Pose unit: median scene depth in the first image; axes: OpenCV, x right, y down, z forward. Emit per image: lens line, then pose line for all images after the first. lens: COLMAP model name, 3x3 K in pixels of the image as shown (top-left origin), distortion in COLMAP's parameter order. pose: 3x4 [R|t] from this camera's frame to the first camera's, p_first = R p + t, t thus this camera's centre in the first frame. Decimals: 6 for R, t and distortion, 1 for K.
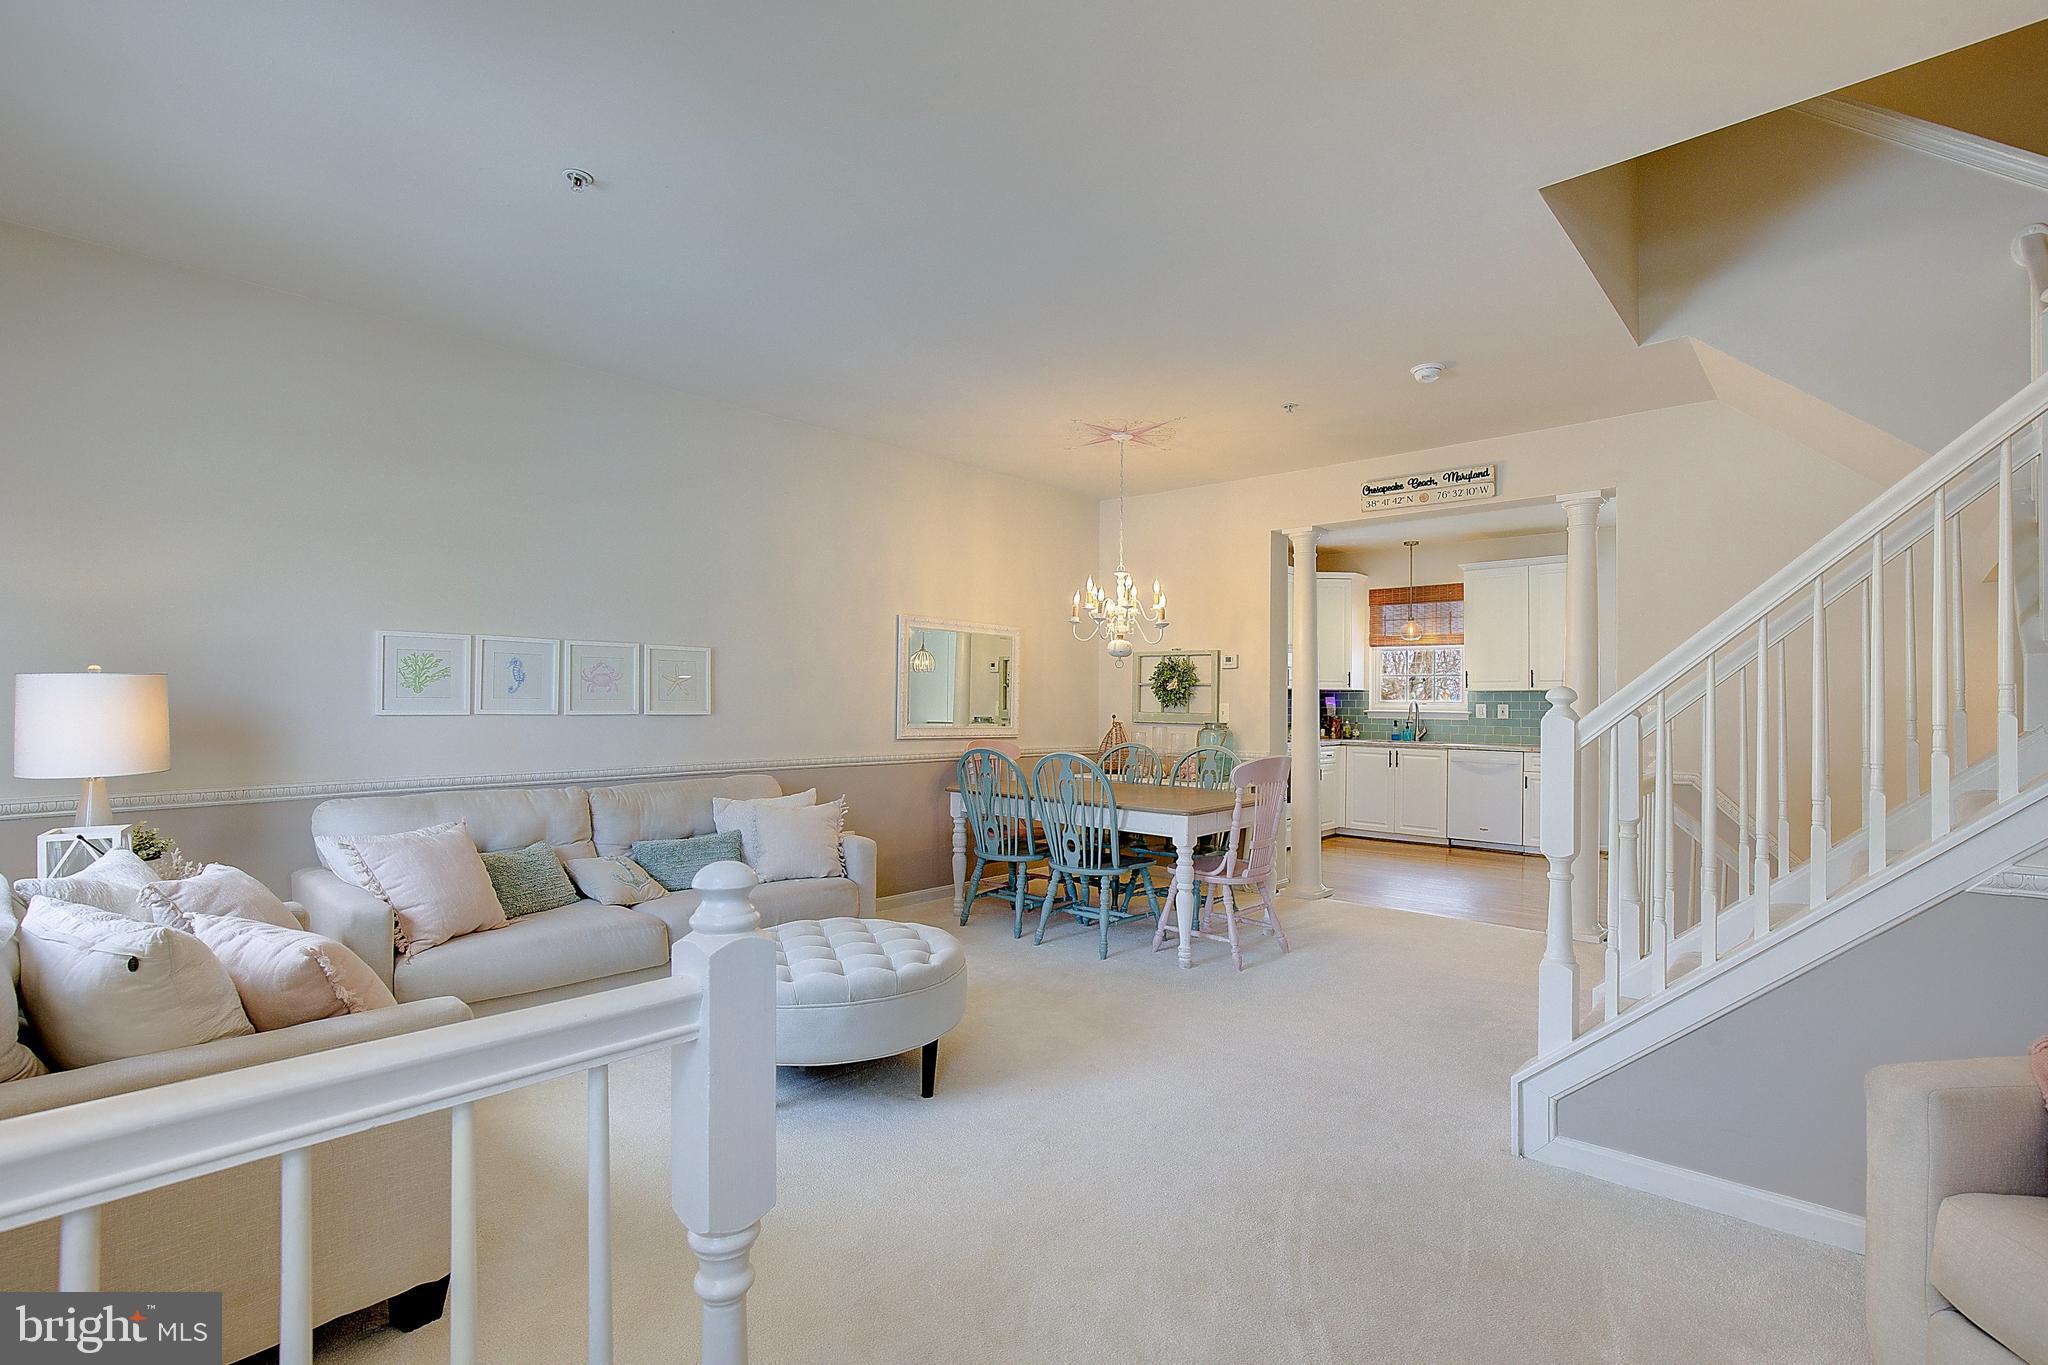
lens RADIAL K [[948.5, 0, 1041.0], [0, 948.5, 673.2], [0, 0, 1]] dist [-0.022567, 0.005344]
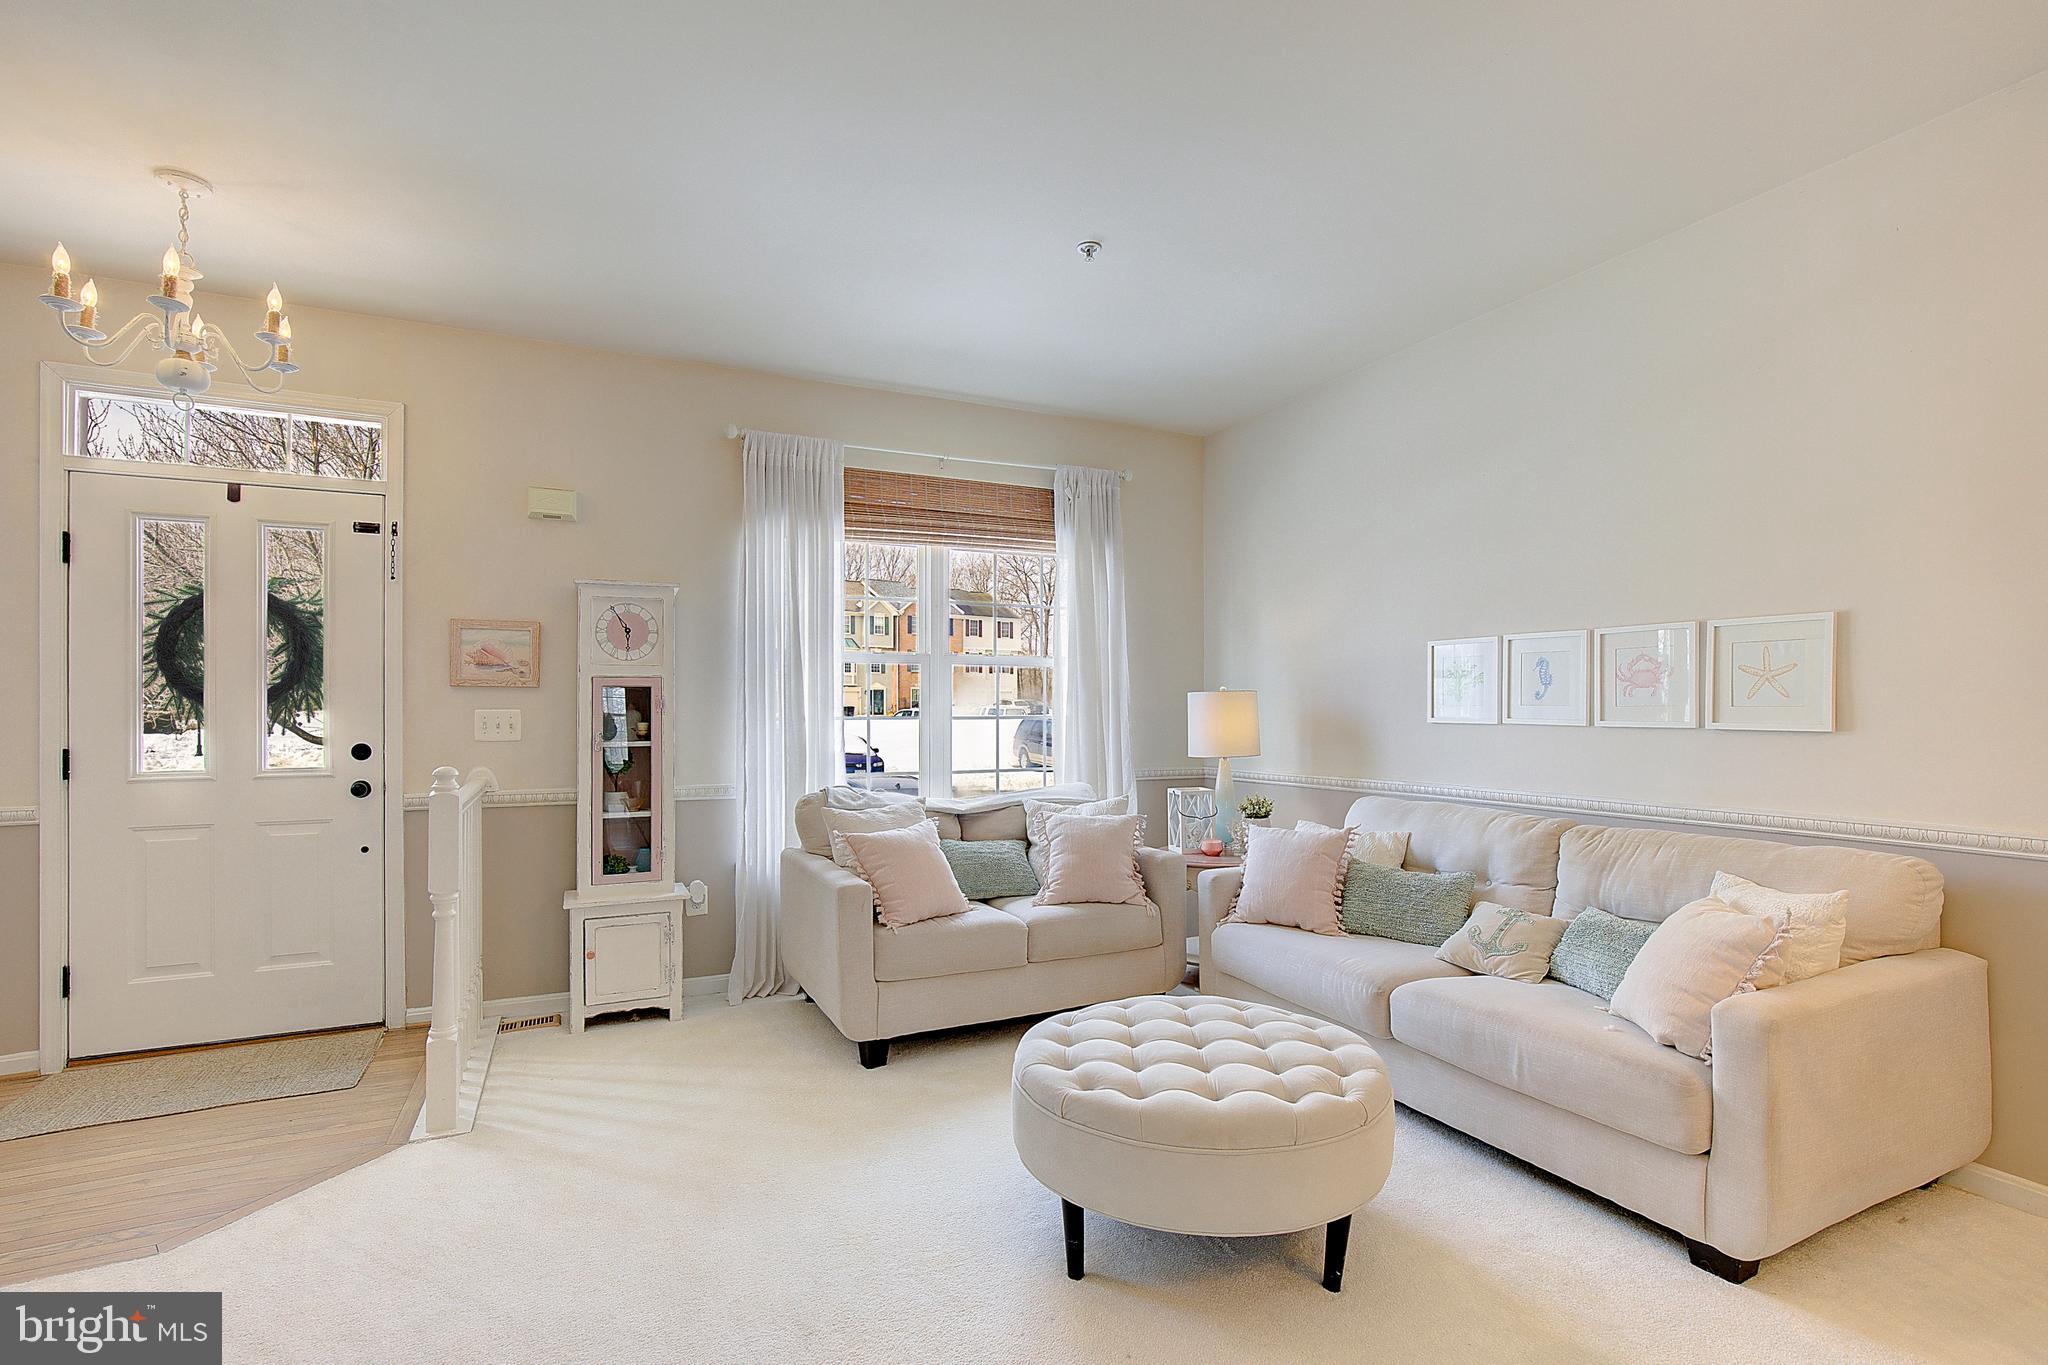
lens RADIAL K [[948.5, 0, 1059.4], [0, 948.5, 719.5], [0, 0, 1]] dist [-0.022567, 0.005344]
pose [[-0.372978, 0.001007, -0.927840, 0.191336], [0.024357, 0.999665, -0.008706, 0.018261], [0.927520, -0.025846, -0.372878, 0.459425]]
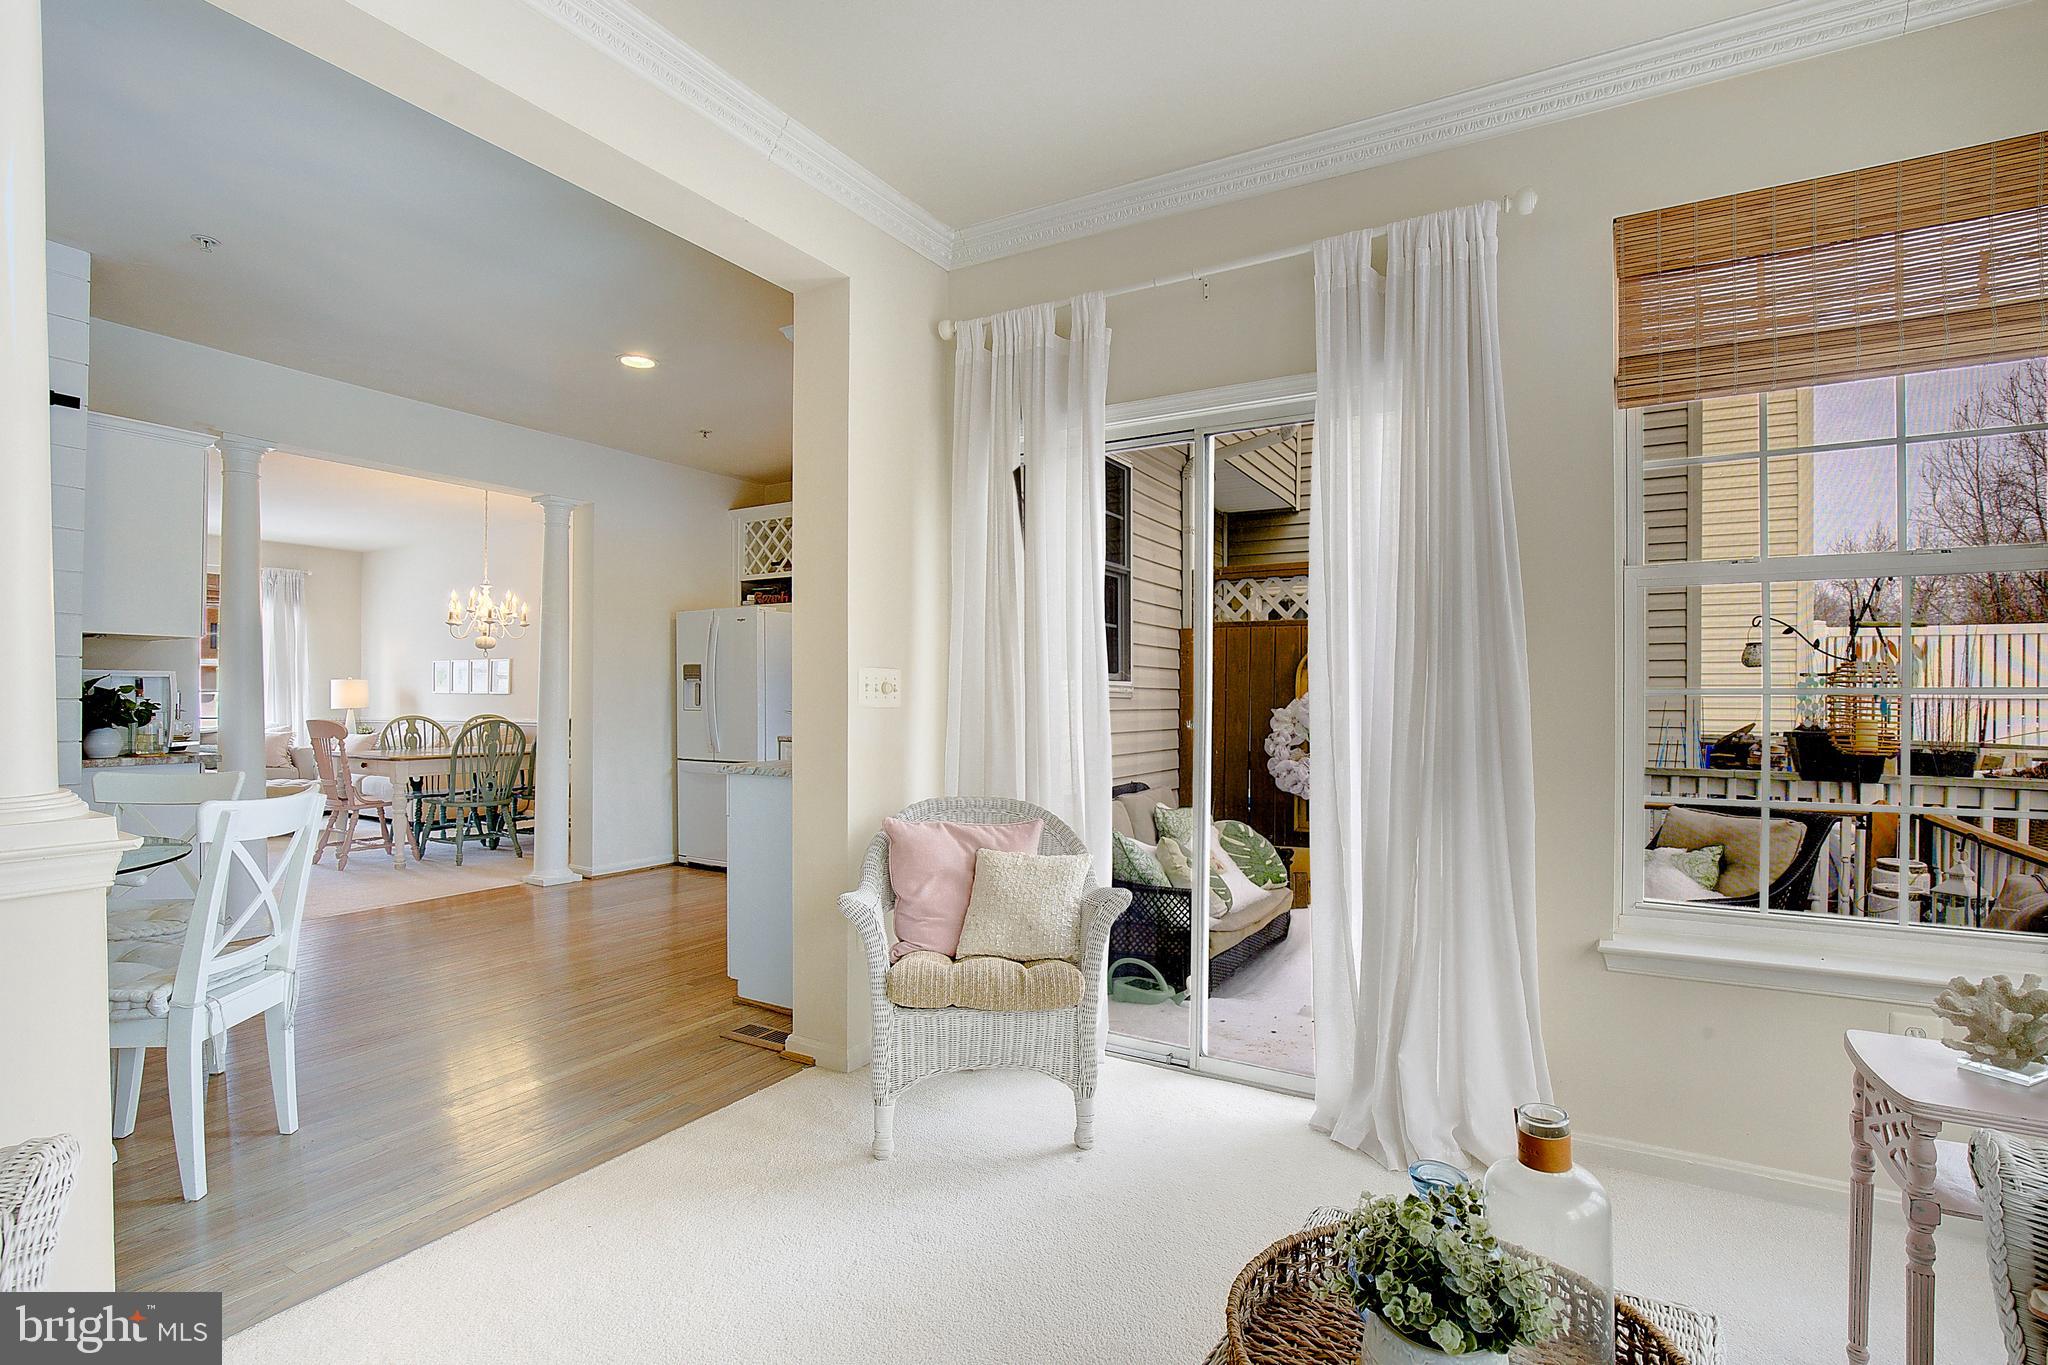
lens RADIAL K [[948.5, 0, 1024.6], [0, 948.5, 702.9], [0, 0, 1]] dist [-0.022567, 0.005344]
pose [[0.172123, -0.005015, -0.985063, 1.016338], [0.023230, 0.999730, -0.001031, 0.051473], [0.984802, -0.022706, 0.172193, 1.009237]]
